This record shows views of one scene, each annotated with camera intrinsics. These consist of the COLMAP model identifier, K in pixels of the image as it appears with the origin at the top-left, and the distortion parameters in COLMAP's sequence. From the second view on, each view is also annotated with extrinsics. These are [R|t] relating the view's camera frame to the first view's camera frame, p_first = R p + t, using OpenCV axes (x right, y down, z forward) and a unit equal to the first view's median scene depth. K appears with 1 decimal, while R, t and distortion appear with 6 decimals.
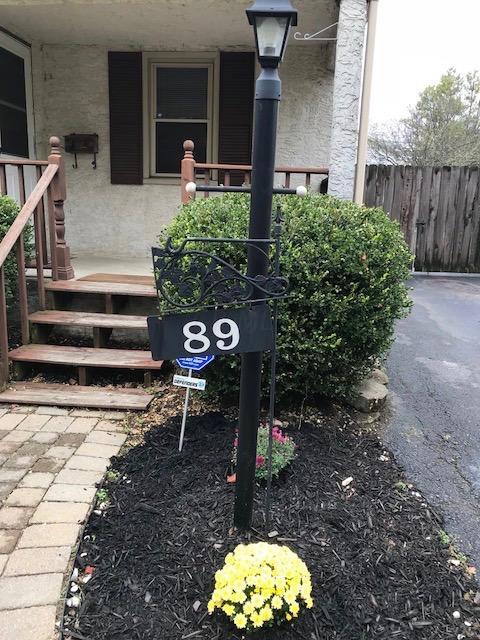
lens RADIAL K [[523.7, 0, 240.3], [0, 523.7, 322.7], [0, 0, 1]] dist [0.009855, -0.023788]
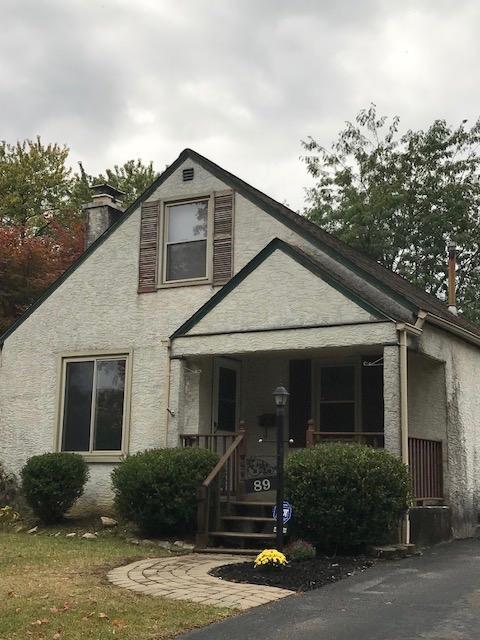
lens RADIAL K [[908.2, 0, 240.8], [0, 908.2, 320.6], [0, 0, 1]] dist [0.169764, 0.000000]
pose [[0.917278, -0.084523, -0.389174, 0.639879], [-0.078230, 0.919935, -0.384186, 0.385076], [0.390488, 0.382851, 0.837225, -1.269042]]
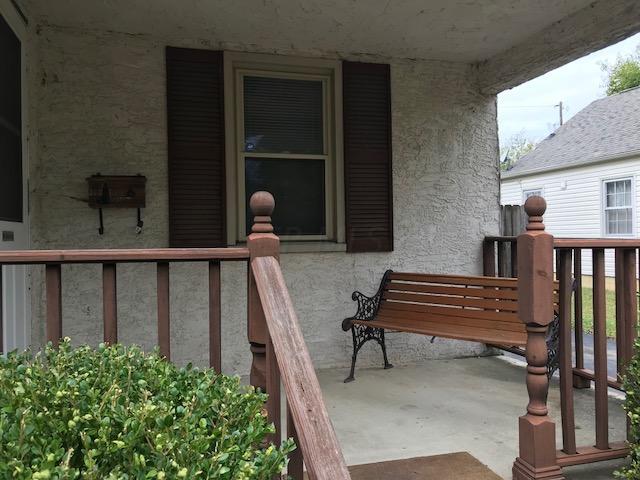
lens RADIAL K [[523.7, 0, 315.3], [0, 523.7, 237.7], [0, 0, 1]] dist [0.009855, -0.023788]
pose [[0.928909, -0.044622, 0.367611, -0.328221], [0.120514, 0.975100, -0.186163, -0.169630], [-0.350150, 0.217231, 0.911156, 0.440586]]
